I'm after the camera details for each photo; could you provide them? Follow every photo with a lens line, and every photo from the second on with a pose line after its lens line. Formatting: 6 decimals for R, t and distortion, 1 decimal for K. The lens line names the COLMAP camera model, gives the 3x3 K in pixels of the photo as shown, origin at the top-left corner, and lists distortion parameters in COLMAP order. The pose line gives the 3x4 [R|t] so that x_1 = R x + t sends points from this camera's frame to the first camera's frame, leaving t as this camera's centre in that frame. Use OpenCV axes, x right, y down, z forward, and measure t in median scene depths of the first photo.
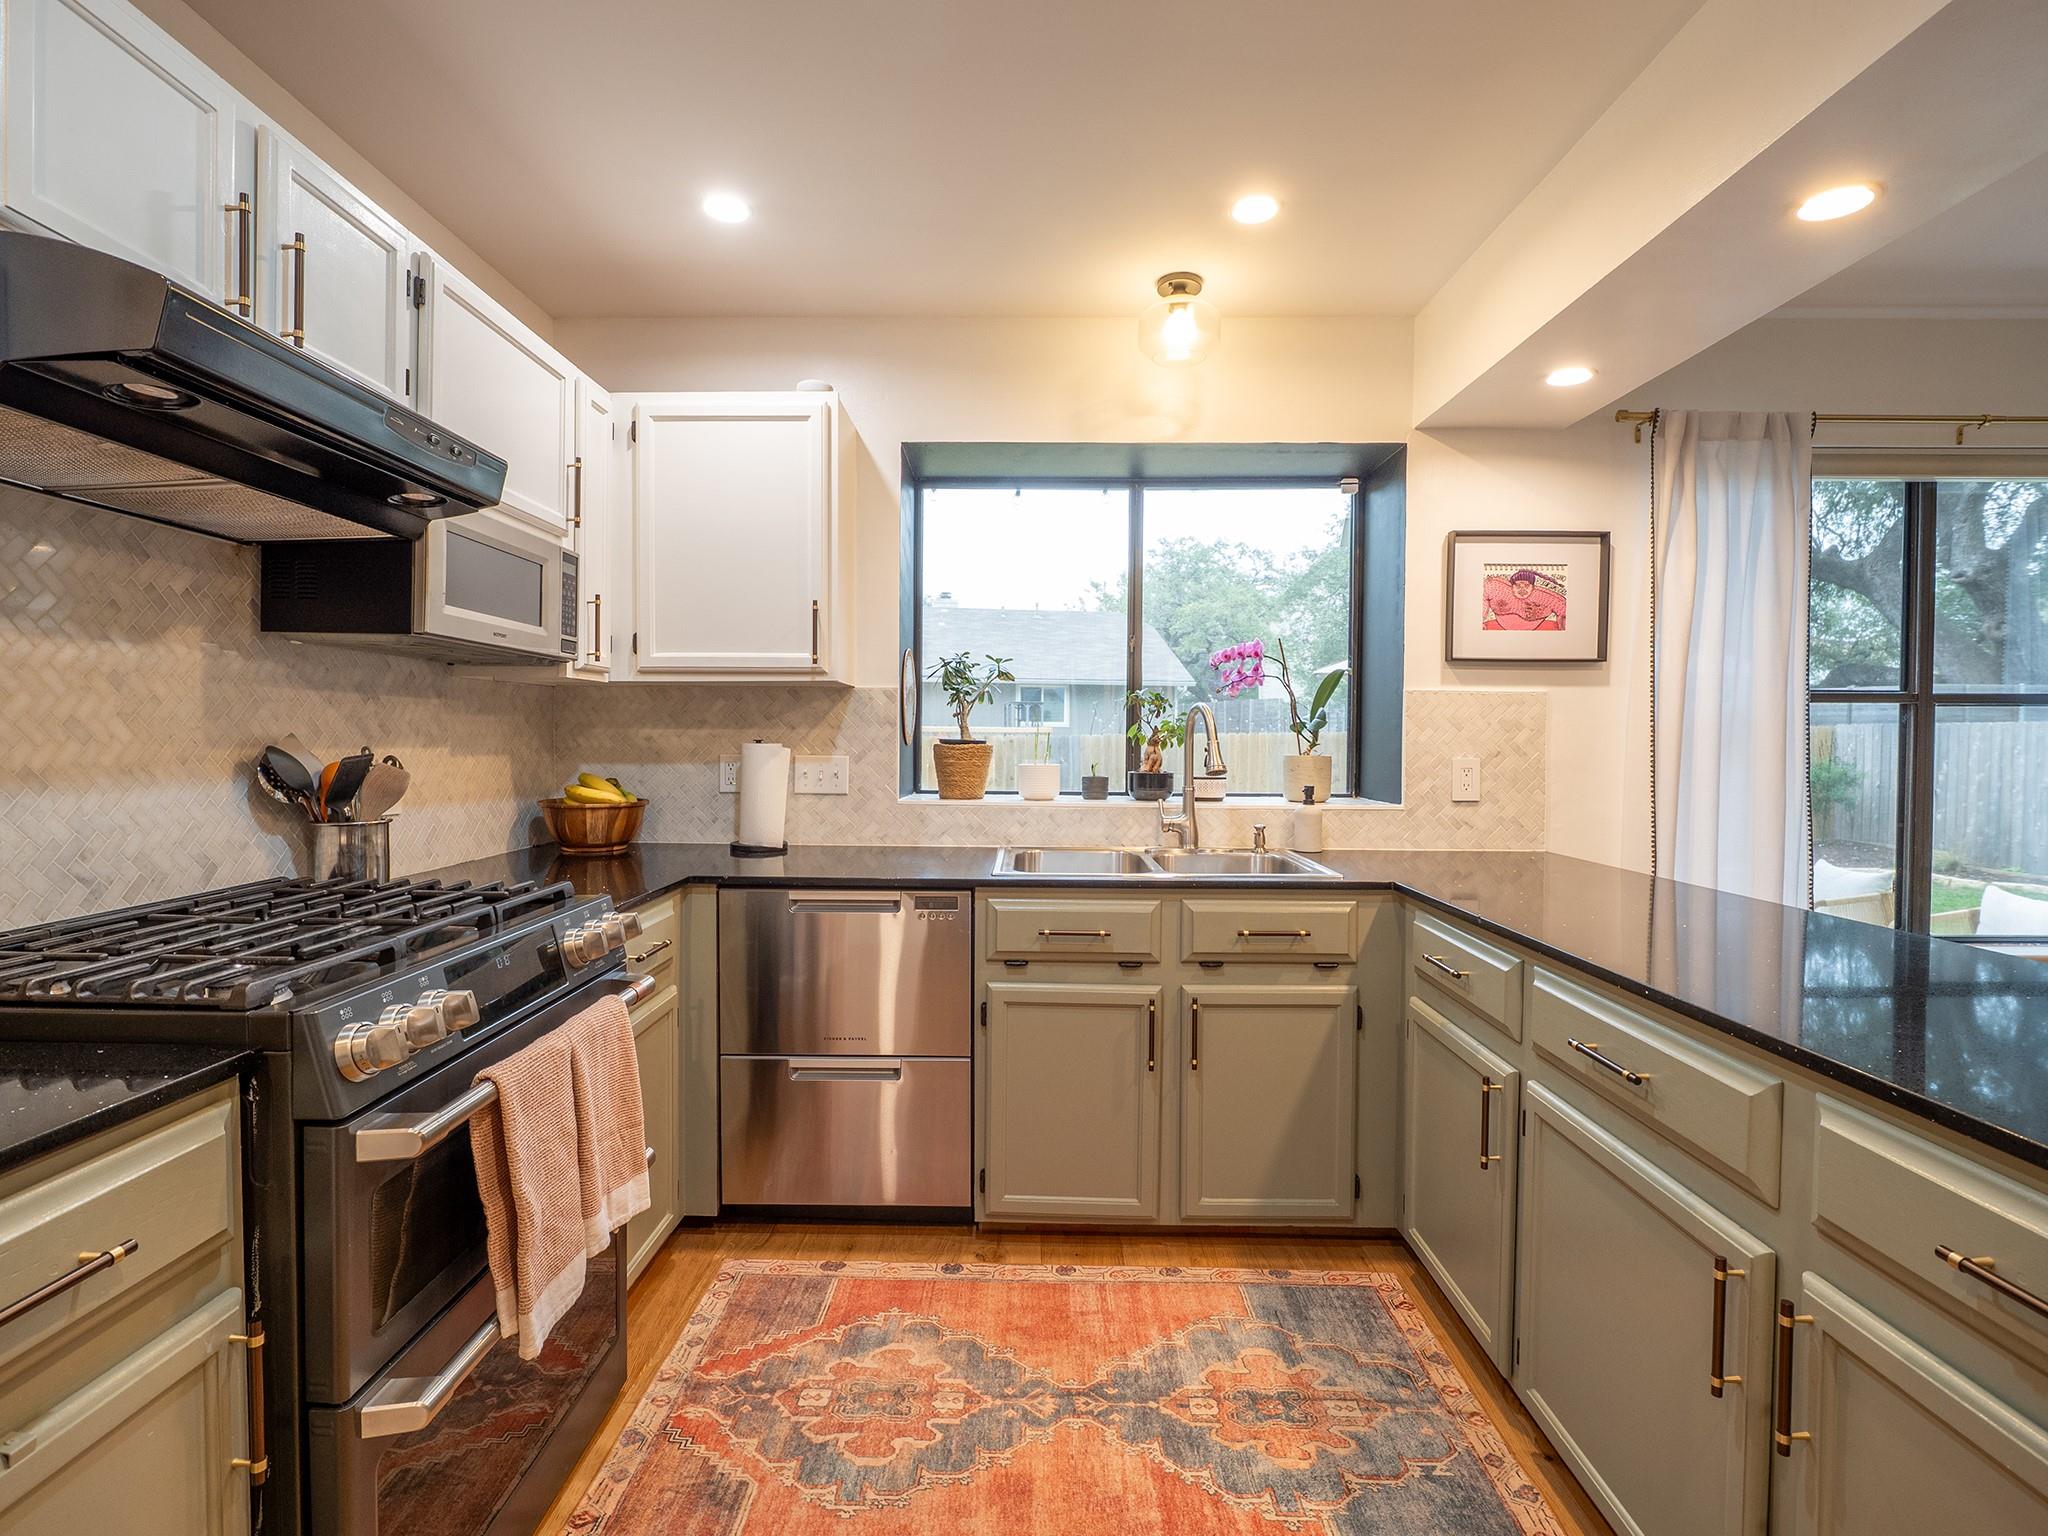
lens RADIAL K [[980.6, 0, 1017.9], [0, 980.6, 767.2], [0, 0, 1]] dist [-0.004678, -0.003712]
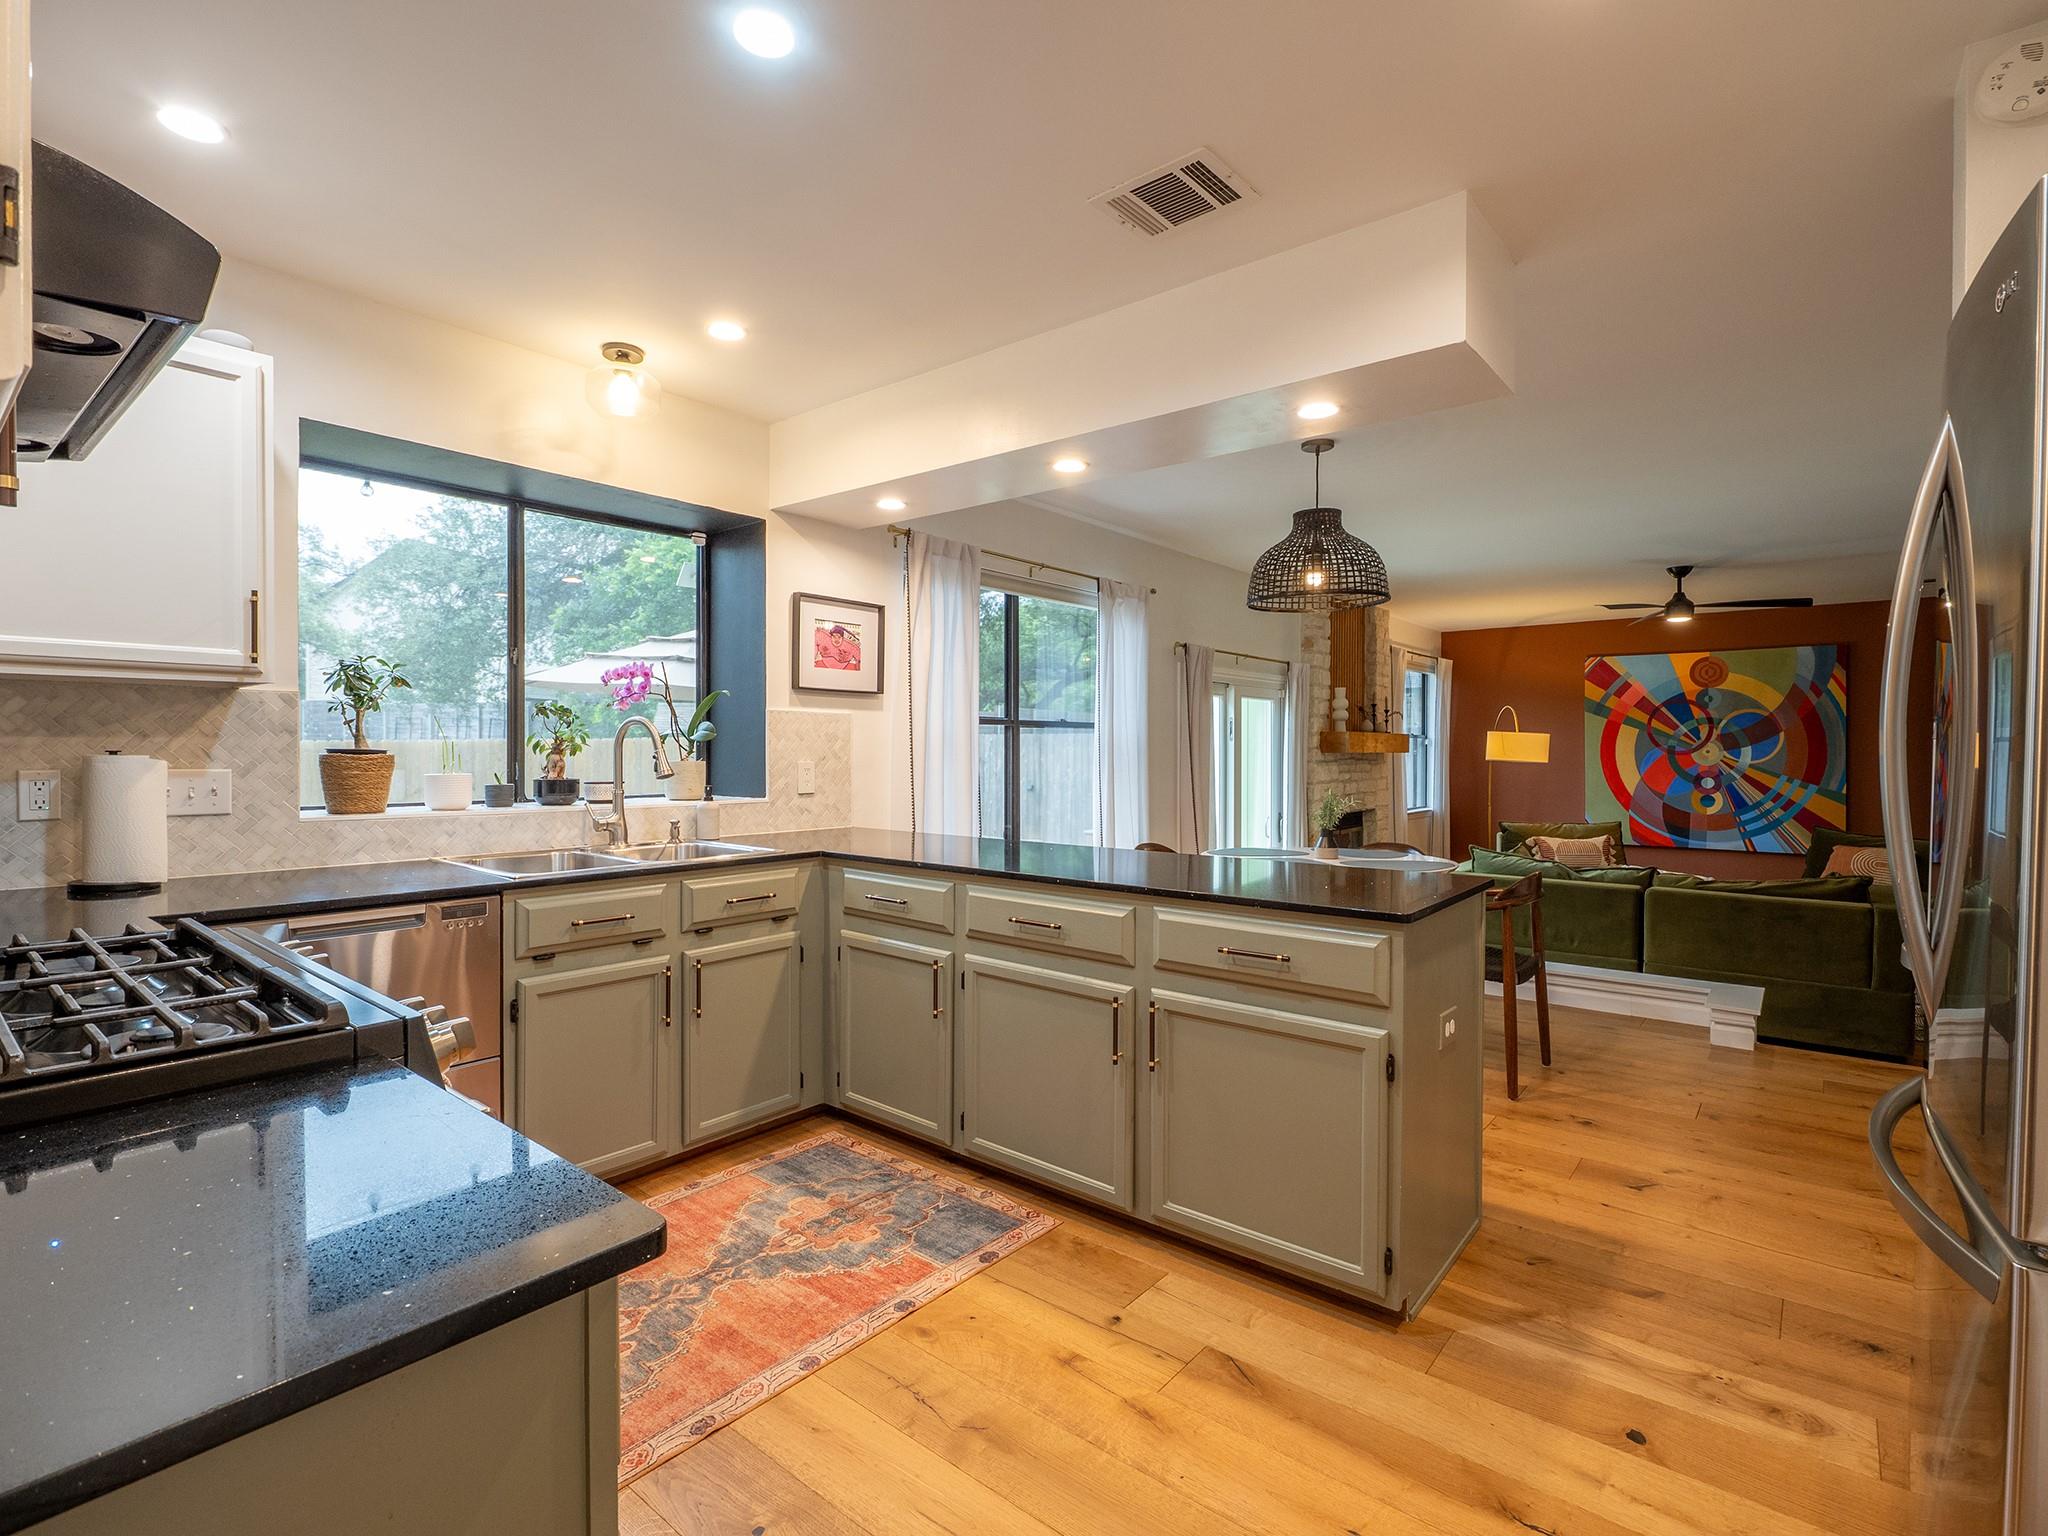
lens RADIAL K [[980.6, 0, 1011.3], [0, 980.6, 763.4], [0, 0, 1]] dist [-0.004678, -0.003712]
pose [[0.623555, -0.015276, 0.781631, -0.470907], [0.024130, 0.999709, 0.000288, -0.000268], [-0.781407, 0.018681, 0.623742, -0.066263]]
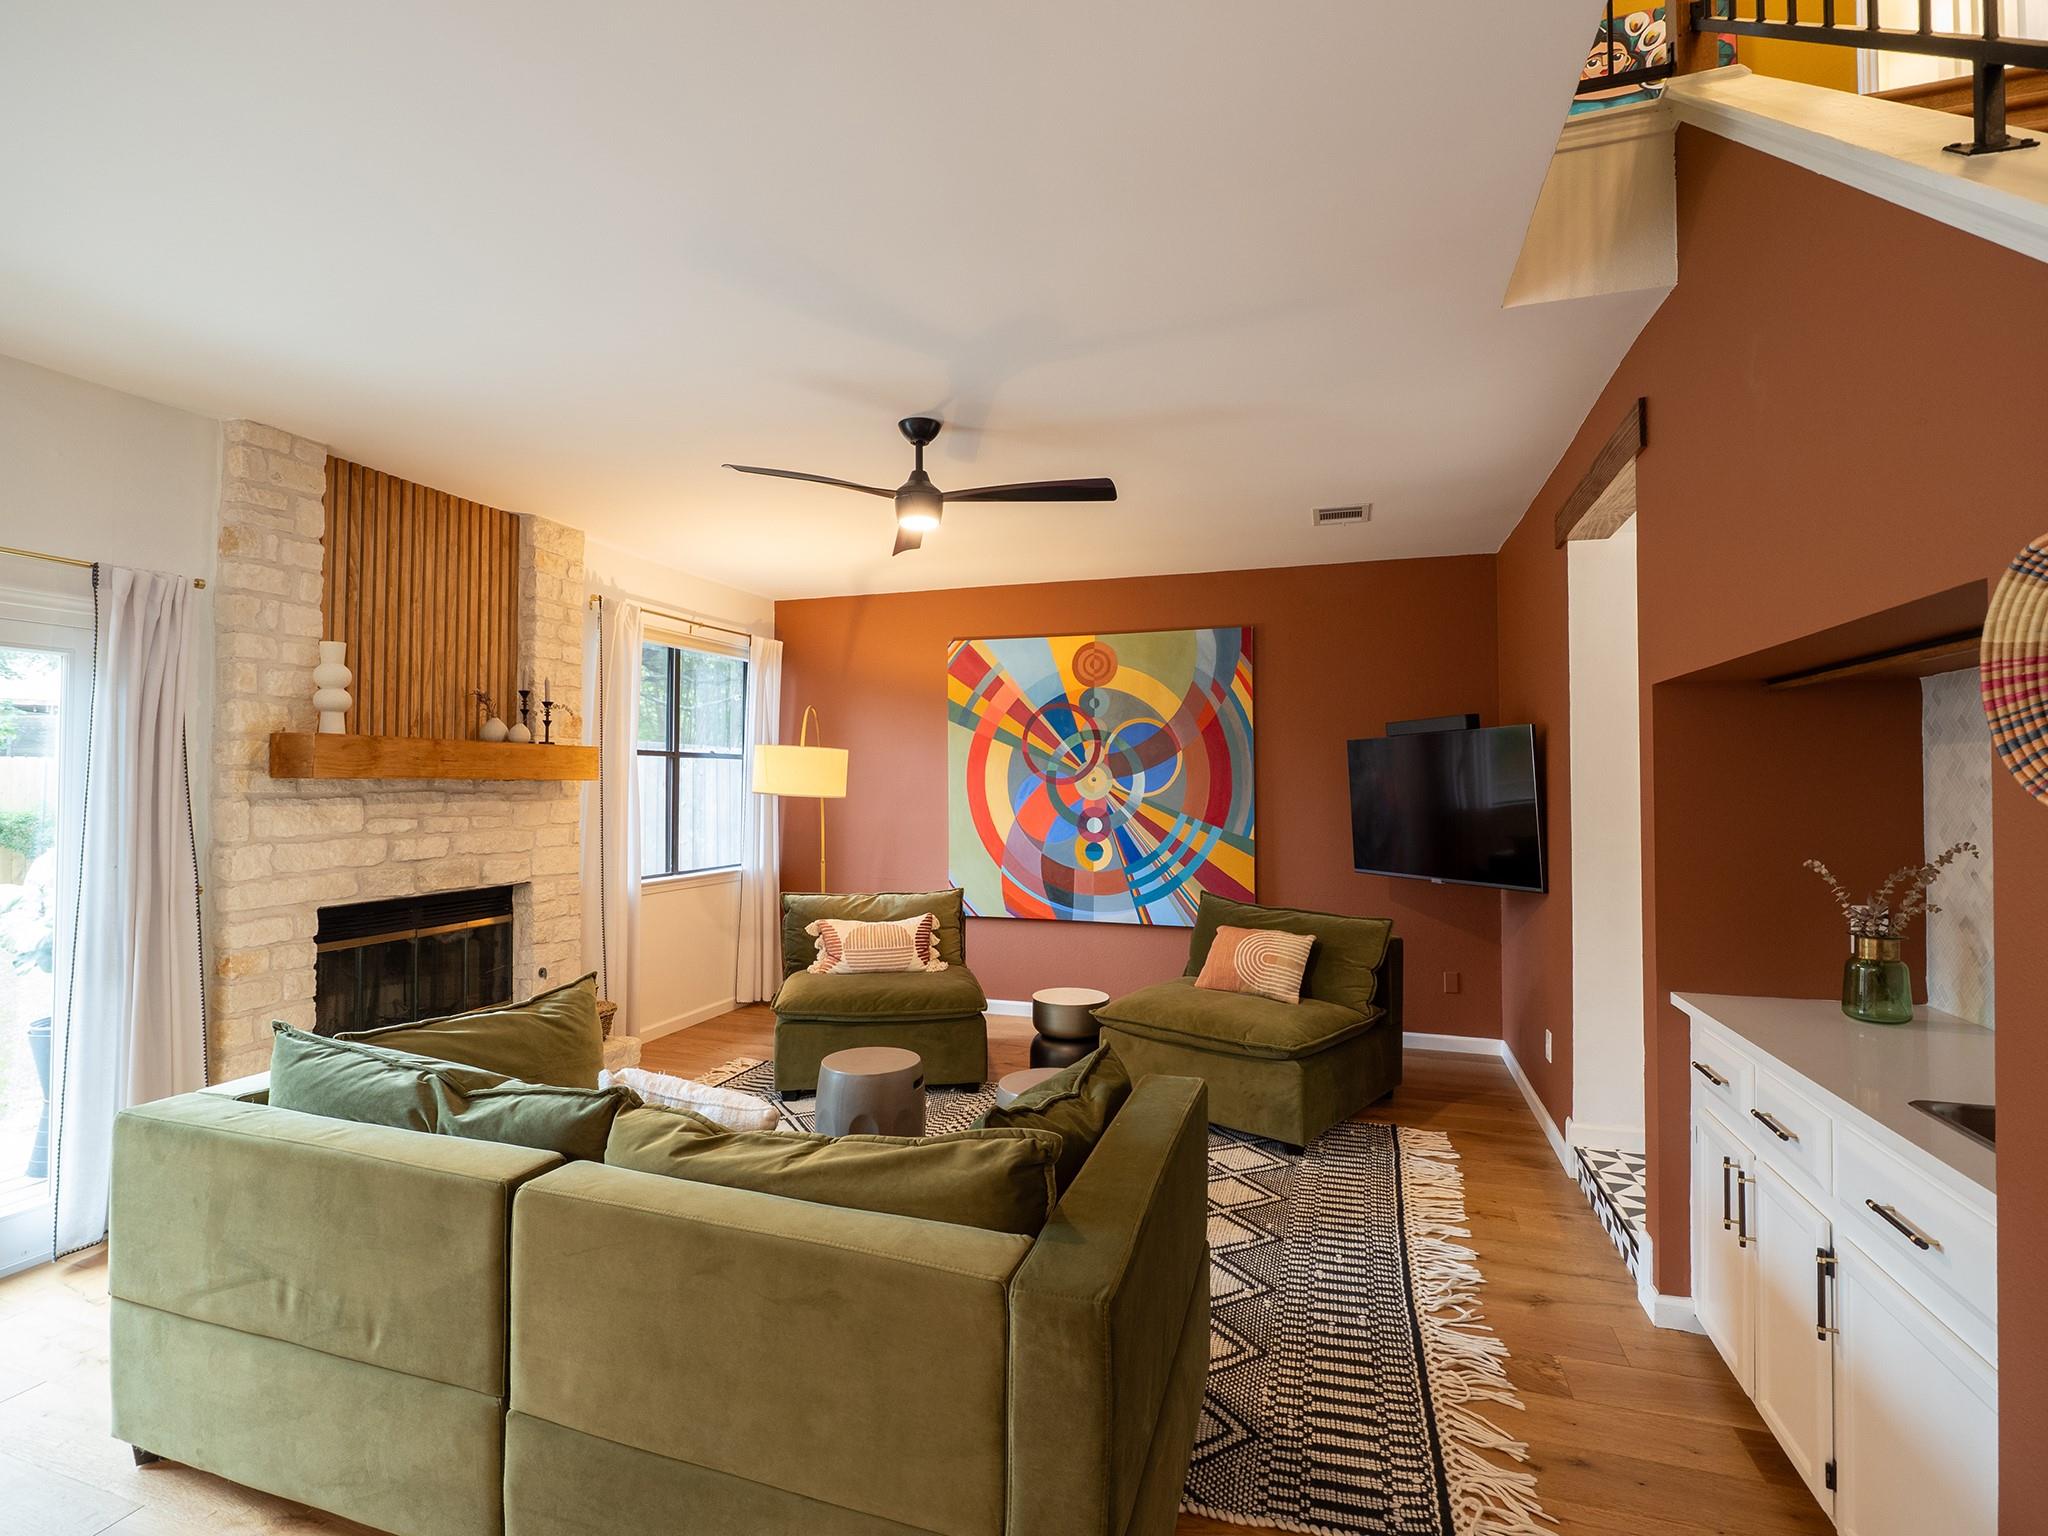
lens RADIAL K [[980.6, 0, 1015.2], [0, 980.6, 760.8], [0, 0, 1]] dist [-0.004678, -0.003712]
pose [[0.298035, 0.017883, 0.954388, 1.416150], [0.025601, 0.999315, -0.026720, 0.031159], [-0.954212, 0.032397, 0.297373, -0.358871]]
